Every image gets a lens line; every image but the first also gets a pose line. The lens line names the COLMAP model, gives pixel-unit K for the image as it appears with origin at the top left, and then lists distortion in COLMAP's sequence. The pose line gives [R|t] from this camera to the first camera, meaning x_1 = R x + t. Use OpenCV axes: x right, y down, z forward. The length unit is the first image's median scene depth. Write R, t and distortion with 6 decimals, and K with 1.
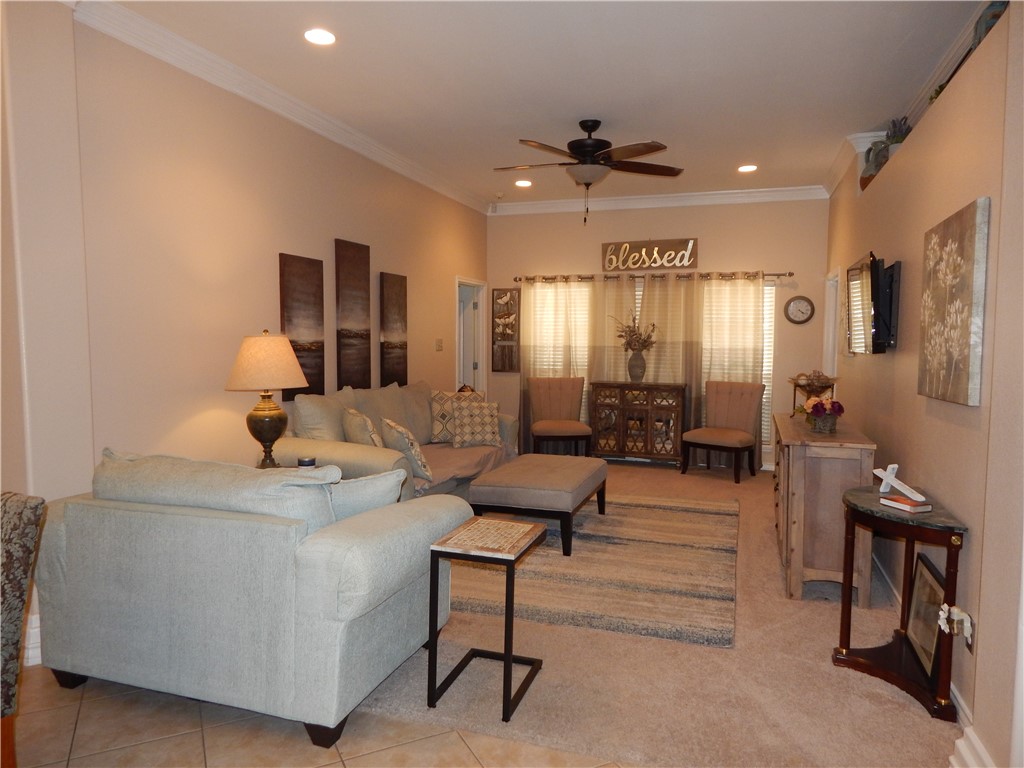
lens RADIAL K [[696.6, 0, 512.0], [0, 696.6, 384.0], [0, 0, 1]] dist [0.019148, -0.023313]
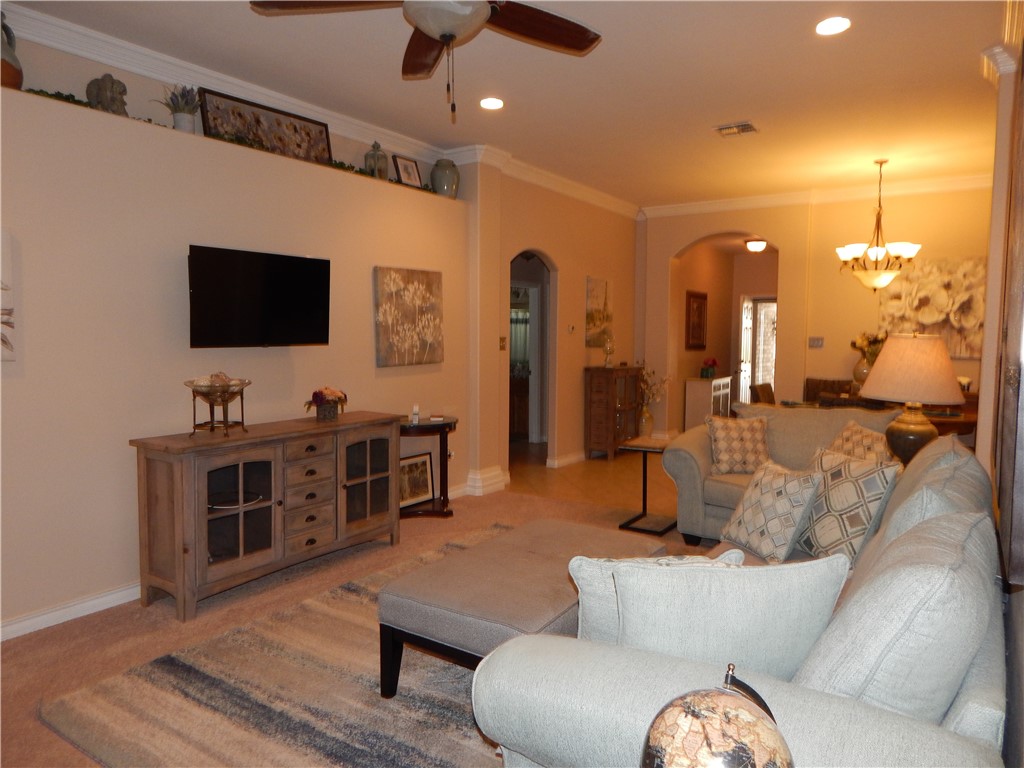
lens RADIAL K [[705.0, 0, 512.0], [0, 705.0, 384.0], [0, 0, 1]] dist [0.033418, 0.002823]
pose [[-0.969619, -0.046219, 0.240213, -0.044036], [-0.009166, 0.988164, 0.153129, -0.082403], [-0.244447, 0.146275, -0.958566, 1.128406]]
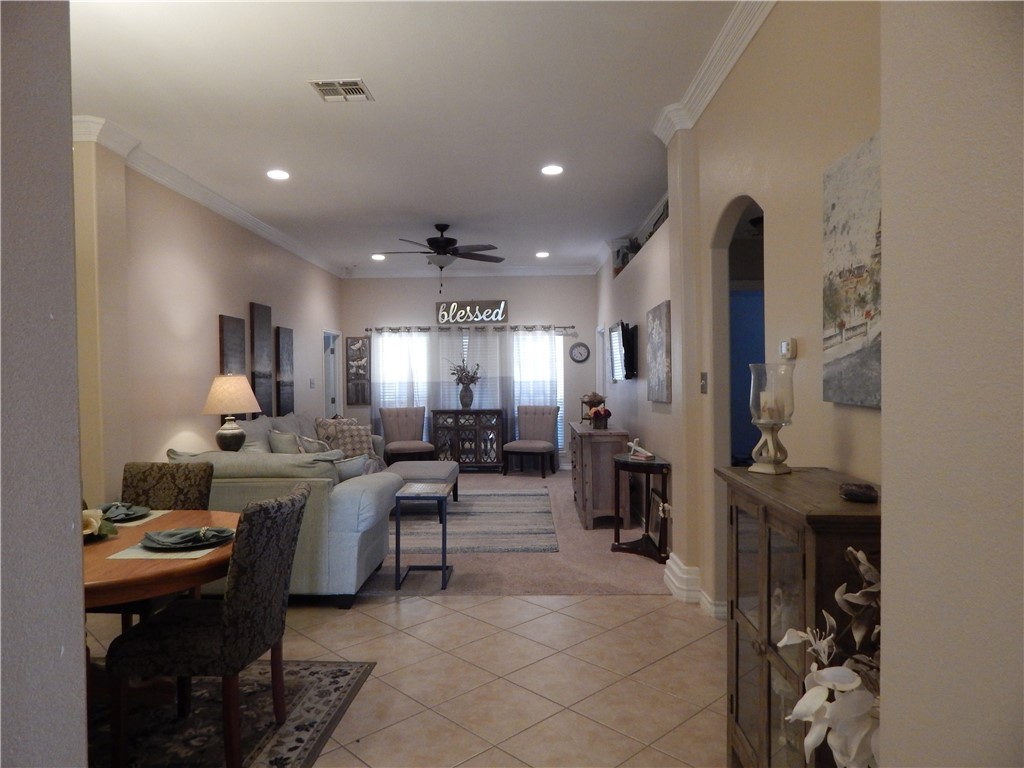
lens RADIAL K [[696.6, 0, 512.0], [0, 696.6, 384.0], [0, 0, 1]] dist [0.019148, -0.023313]
pose [[0.954733, -0.022551, 0.296607, -0.133338], [0.039740, 0.997854, -0.052048, 0.023956], [-0.294797, 0.061479, 0.953580, -0.286420]]
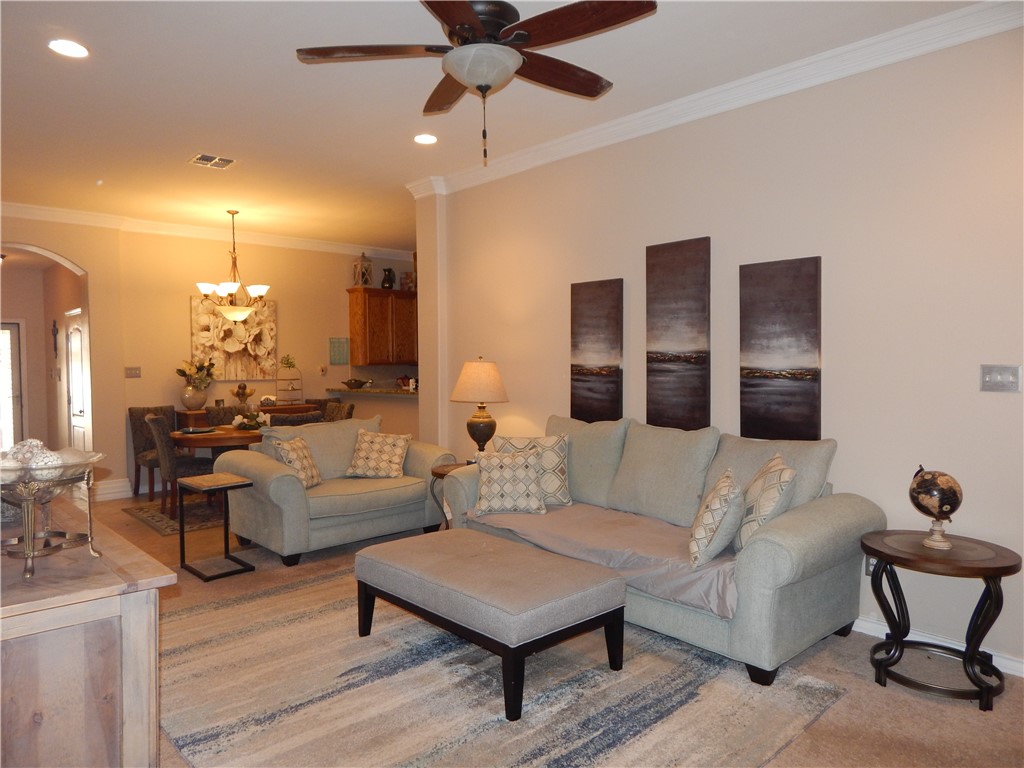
lens RADIAL K [[696.6, 0, 512.0], [0, 696.6, 384.0], [0, 0, 1]] dist [0.019148, -0.023313]
pose [[-0.475980, 0.023146, -0.879152, 0.442802], [-0.060296, 0.996442, 0.058879, -0.061059], [0.877387, 0.081035, -0.472891, 0.964610]]
